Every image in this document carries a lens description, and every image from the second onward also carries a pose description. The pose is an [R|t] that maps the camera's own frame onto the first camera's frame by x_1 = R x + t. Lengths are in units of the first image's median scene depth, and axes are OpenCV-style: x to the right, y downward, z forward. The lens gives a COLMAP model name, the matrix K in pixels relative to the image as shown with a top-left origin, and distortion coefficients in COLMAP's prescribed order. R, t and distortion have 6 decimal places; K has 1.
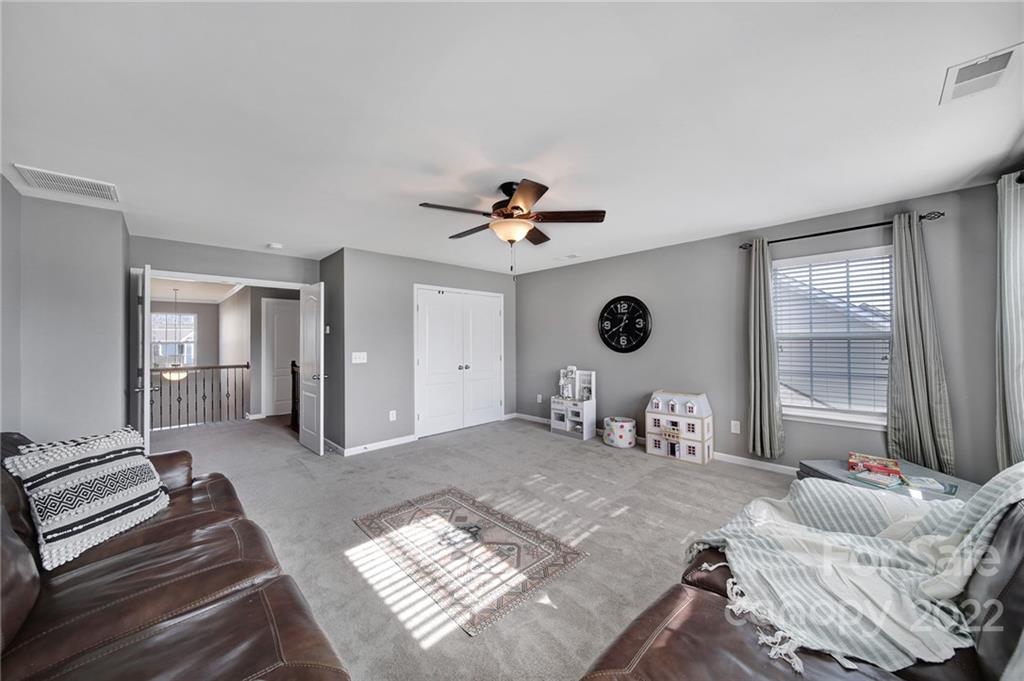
lens RADIAL K [[364.8, 0, 512.0], [0, 364.8, 332.0], [0, 0, 1]] dist [-0.001249, -0.000045]
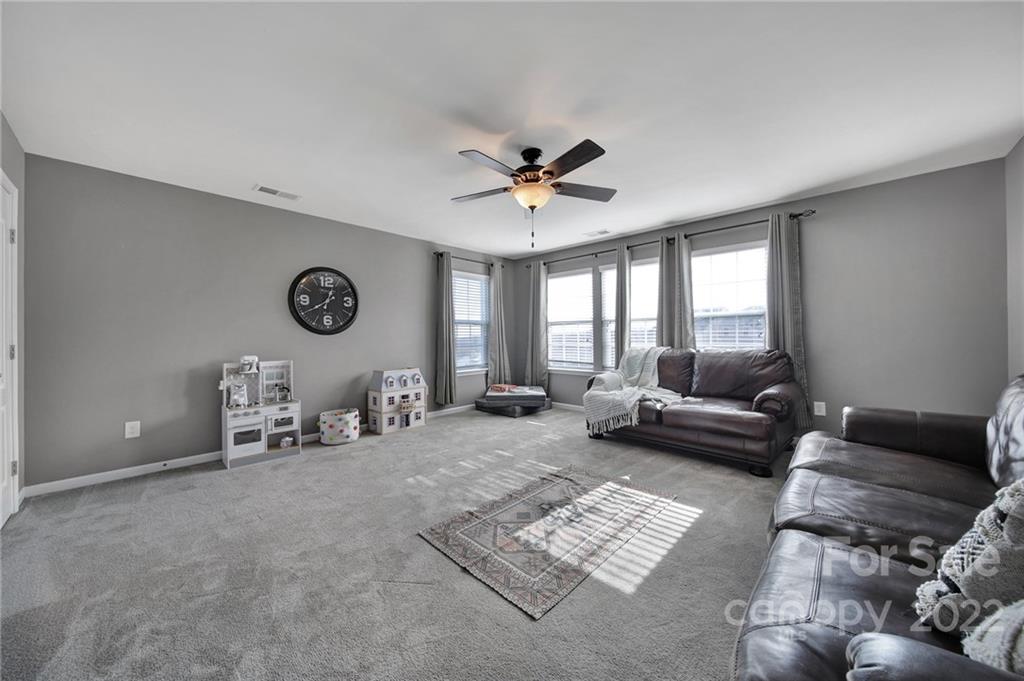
lens RADIAL K [[364.8, 0, 512.0], [0, 364.8, 332.0], [0, 0, 1]] dist [-0.001249, -0.000045]
pose [[-0.060870, 0.027014, 0.997780, -0.755455], [-0.010125, 0.999566, -0.027680, 0.093851], [-0.998094, -0.011788, -0.060570, 0.841698]]
